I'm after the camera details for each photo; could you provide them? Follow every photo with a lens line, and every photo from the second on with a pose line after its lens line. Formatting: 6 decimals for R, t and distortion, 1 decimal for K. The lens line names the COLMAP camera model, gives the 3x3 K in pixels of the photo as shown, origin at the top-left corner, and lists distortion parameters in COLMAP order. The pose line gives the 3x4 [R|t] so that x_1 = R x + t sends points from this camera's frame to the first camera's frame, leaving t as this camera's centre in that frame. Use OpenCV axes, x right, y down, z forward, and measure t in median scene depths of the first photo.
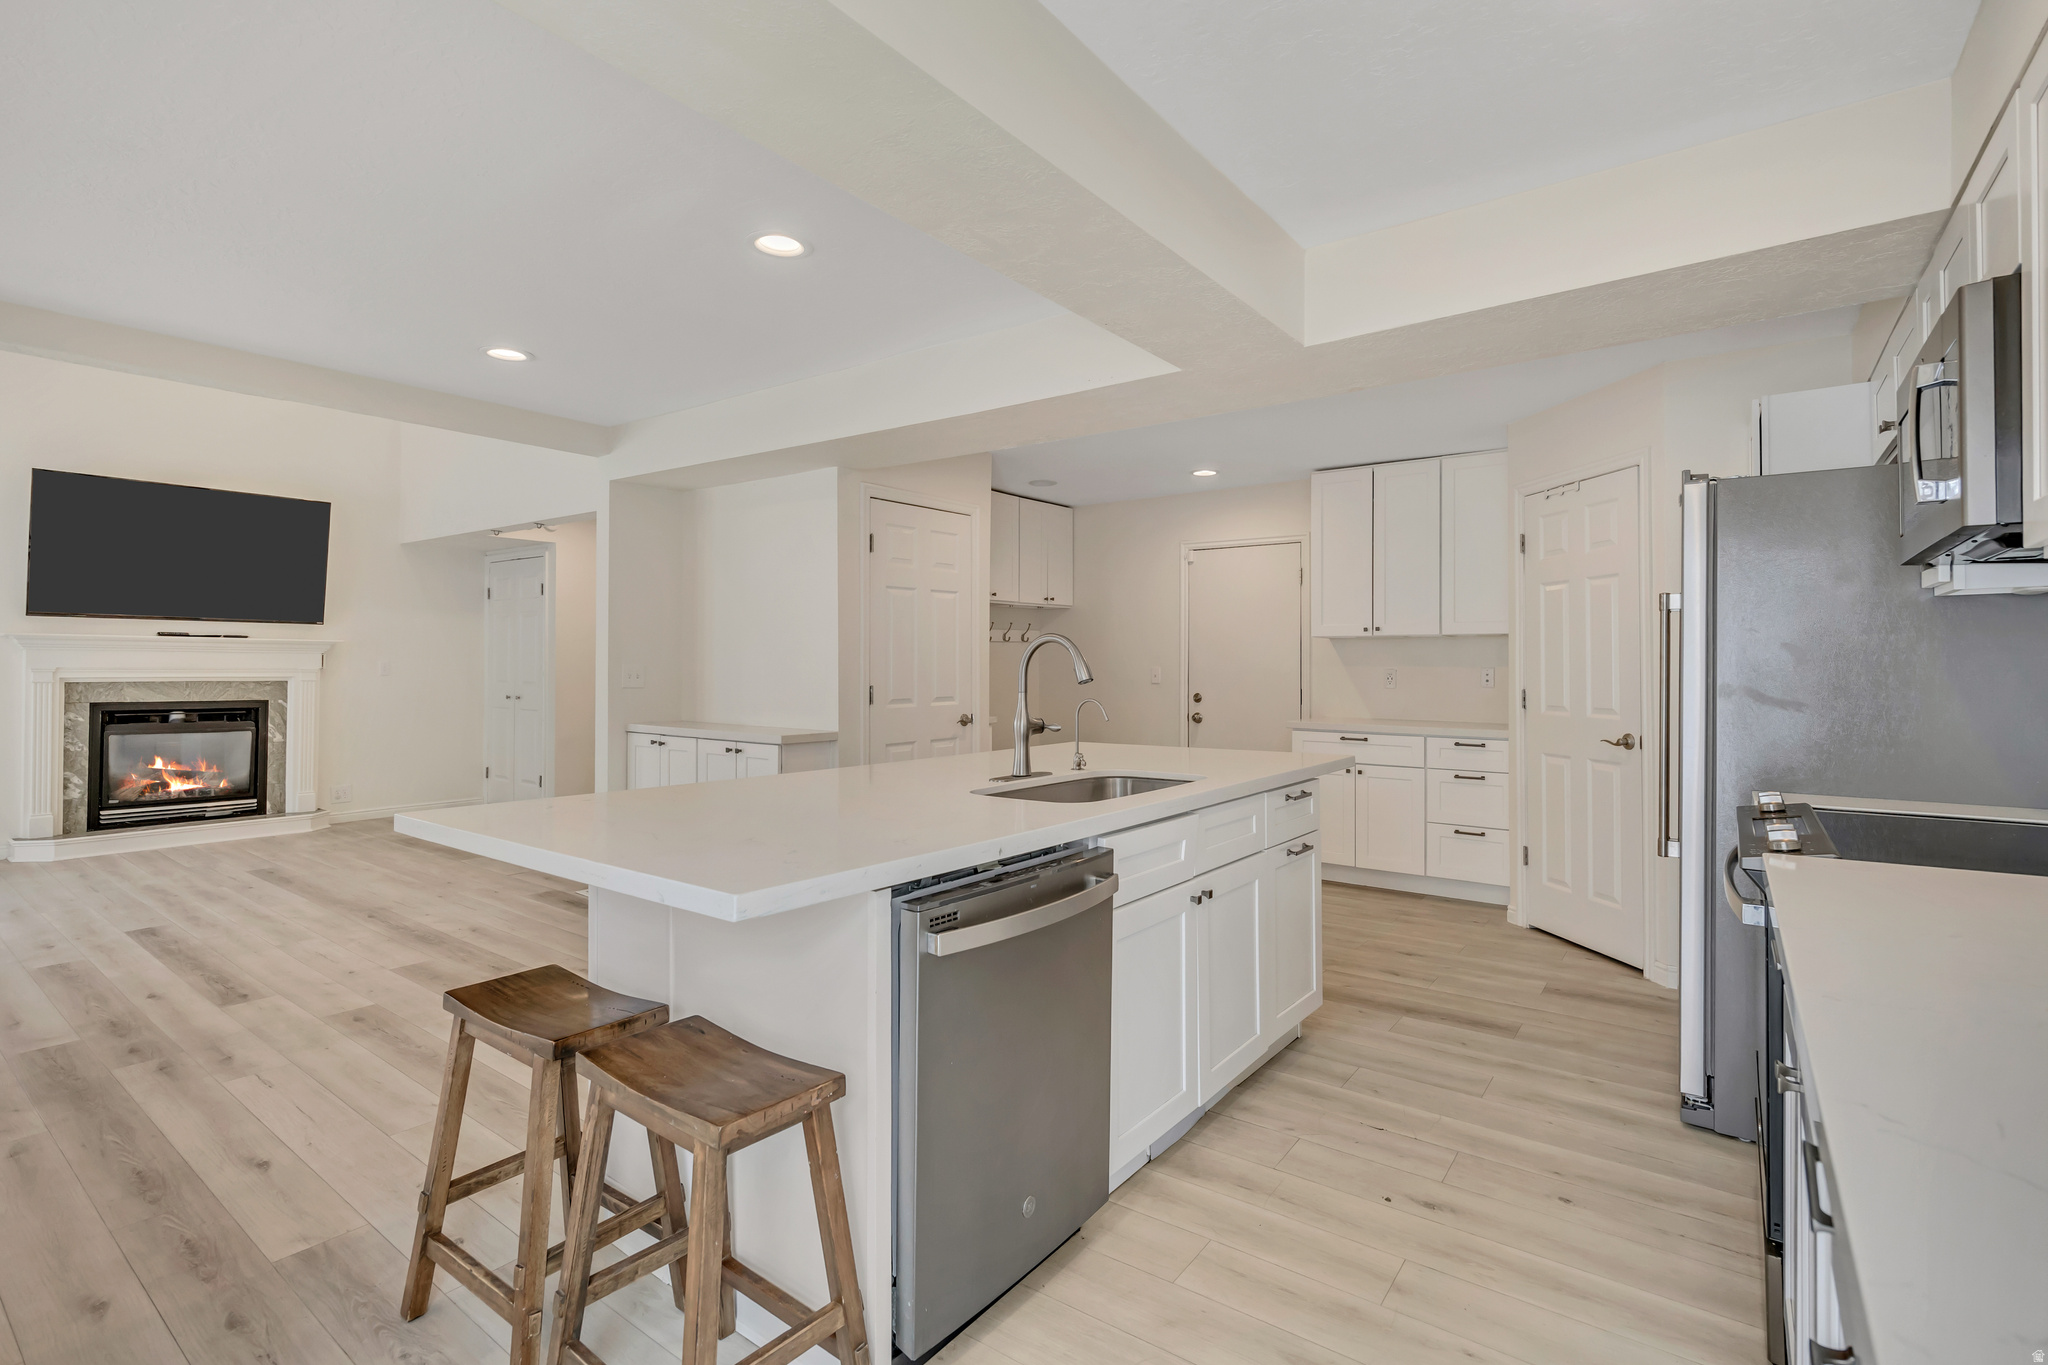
lens RADIAL K [[952.7, 0, 1026.8], [0, 952.7, 663.5], [0, 0, 1]] dist [-0.011411, -0.000309]
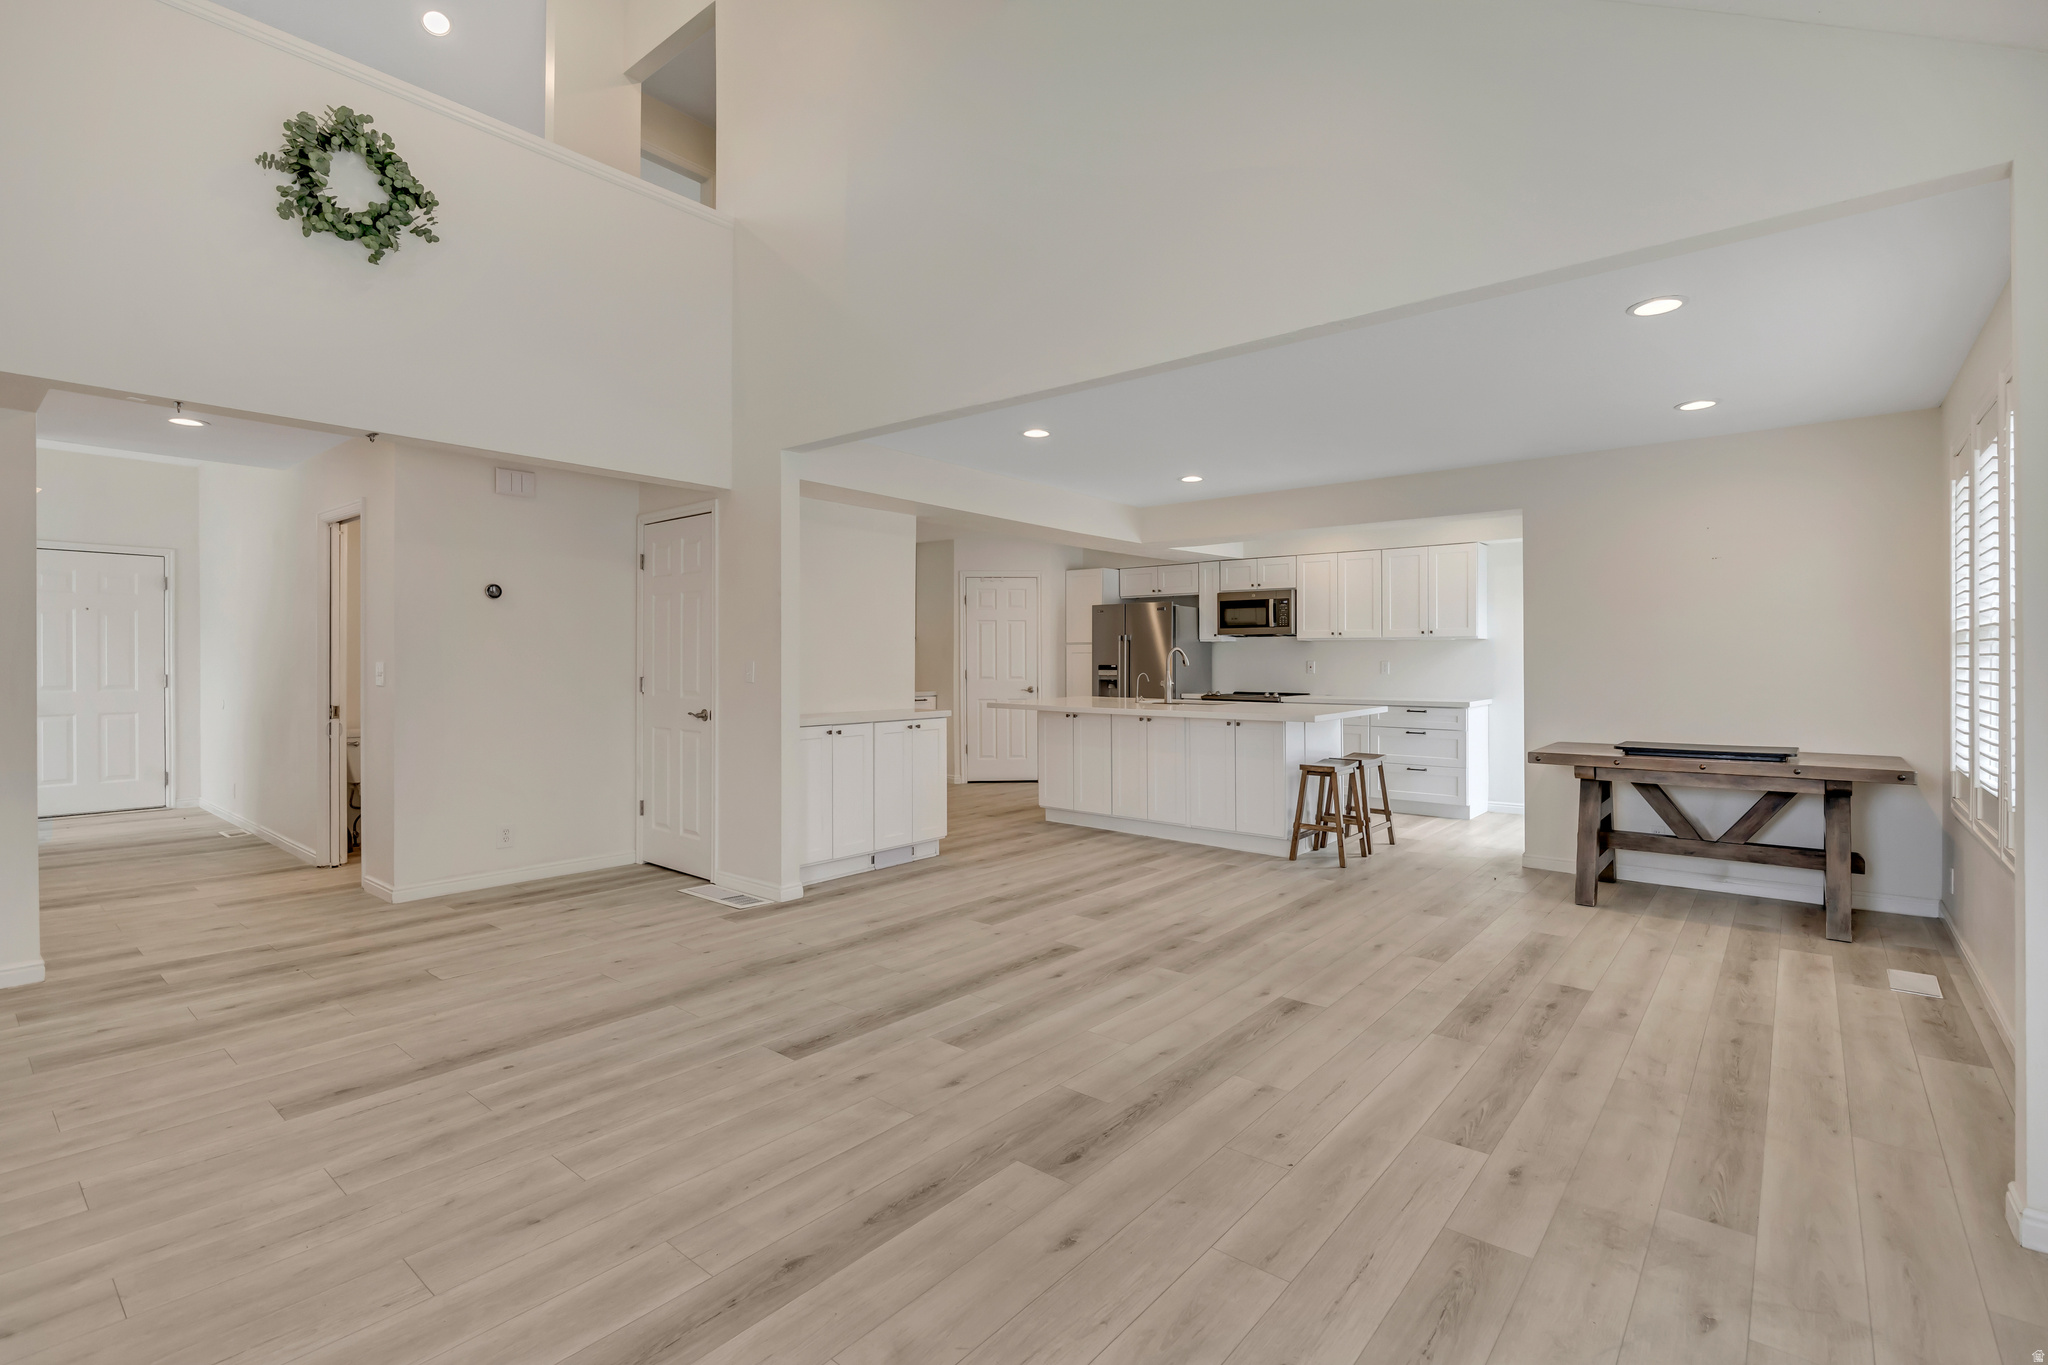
lens RADIAL K [[952.7, 0, 1024.6], [0, 952.7, 642.7], [0, 0, 1]] dist [-0.011411, -0.000309]
pose [[0.056581, 0.013398, 0.998308, -1.306209], [-0.005258, 0.999900, -0.013122, -0.004605], [-0.998384, -0.004507, 0.056646, 0.636057]]
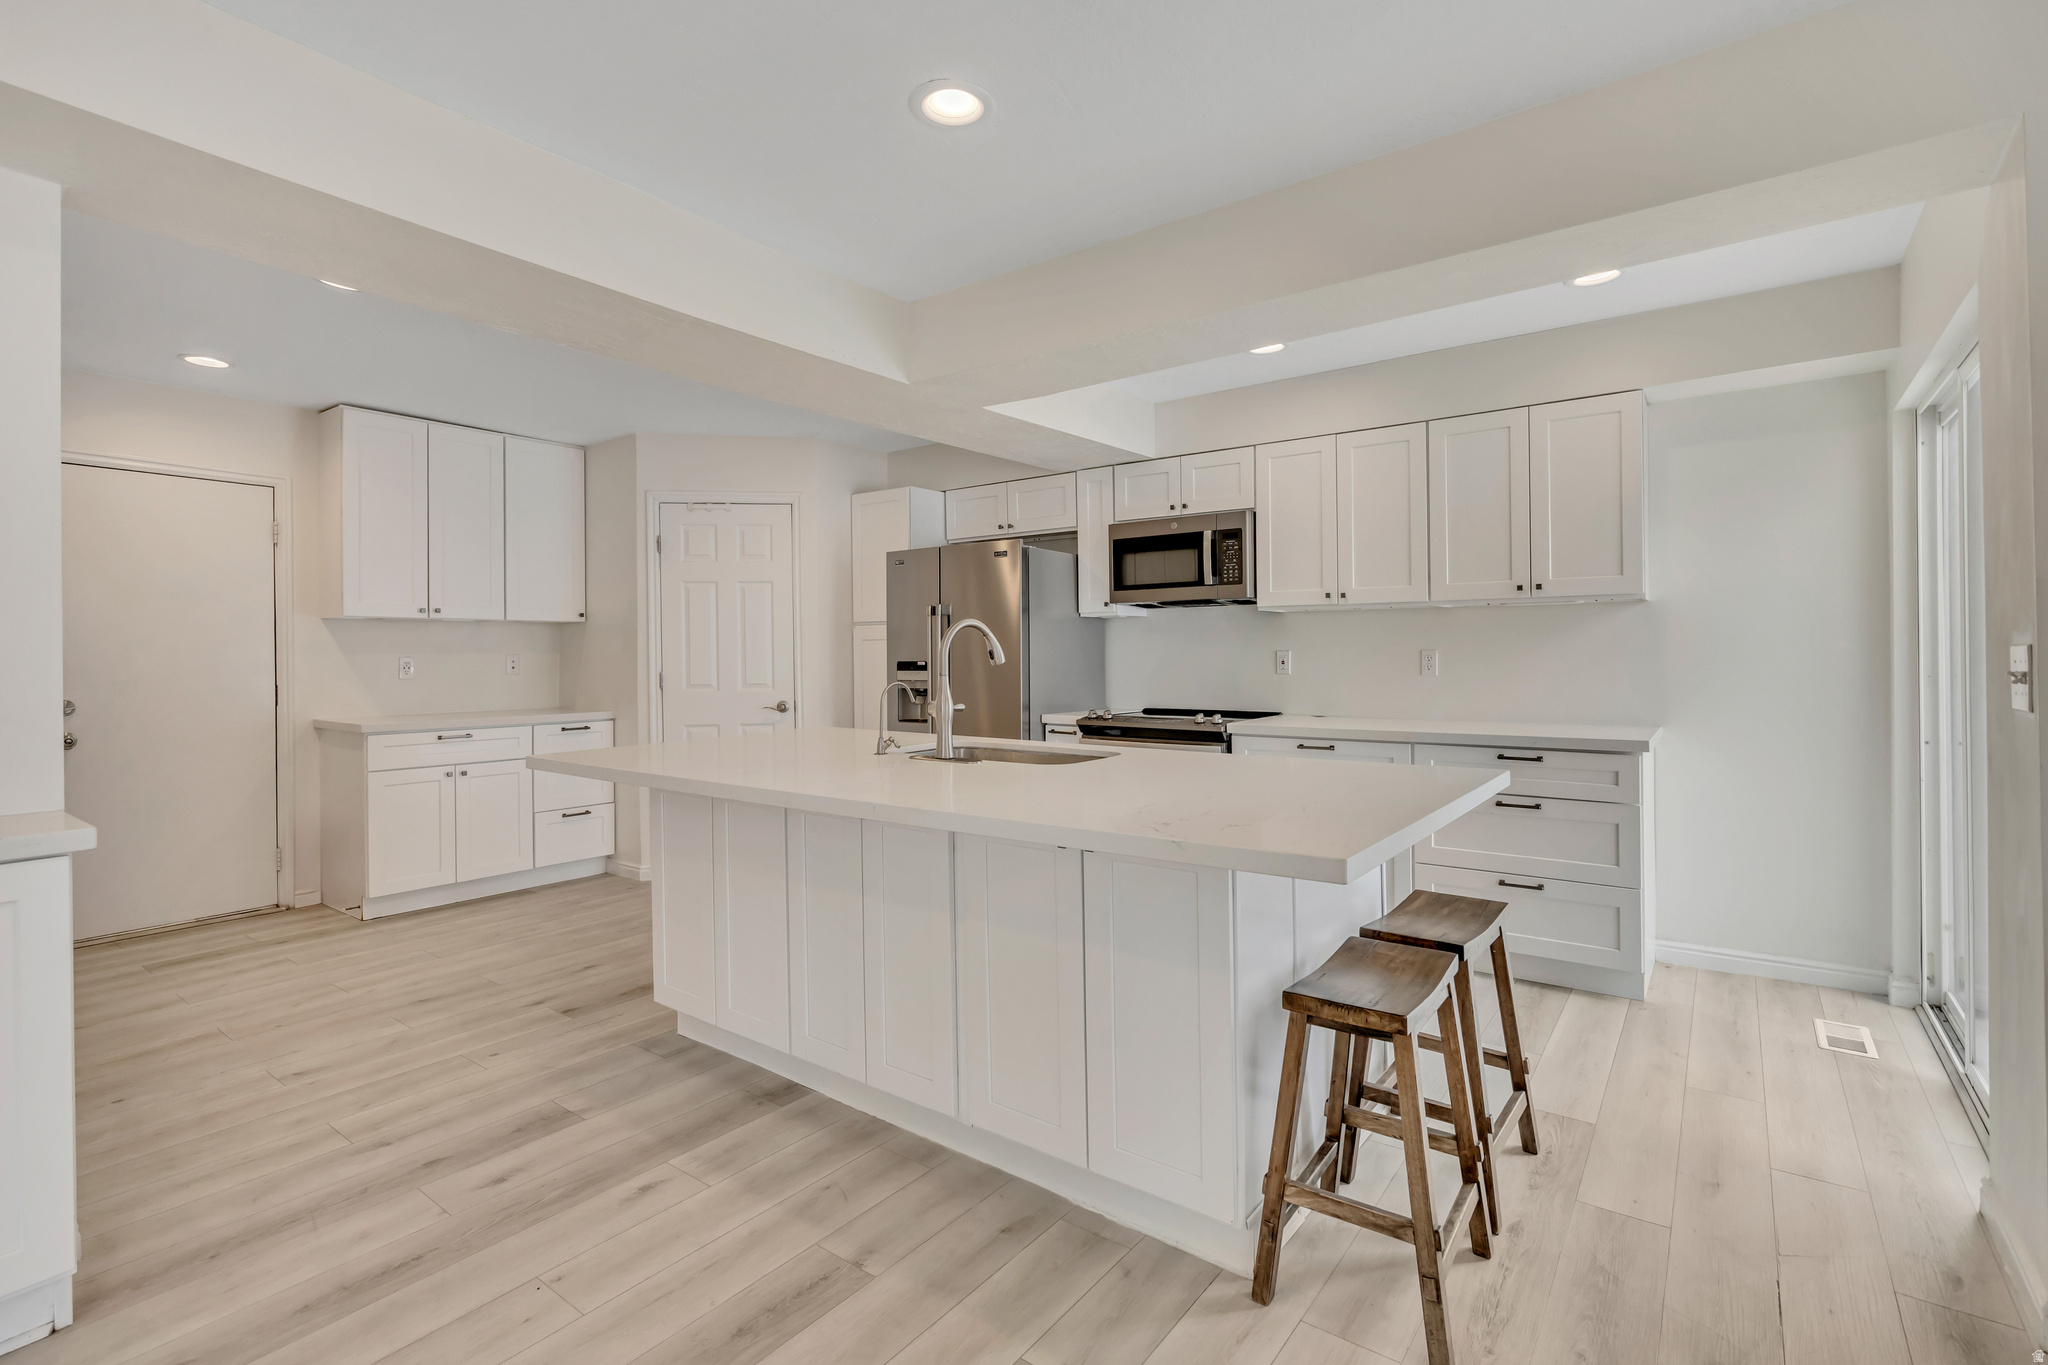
lens RADIAL K [[952.7, 0, 1032.3], [0, 952.7, 653.2], [0, 0, 1]] dist [-0.011411, -0.000309]
pose [[-0.002574, -0.004897, 0.999985, -0.521424], [0.002785, 0.999984, 0.004904, 0.000278], [-0.999993, 0.002797, -0.002560, 0.469492]]
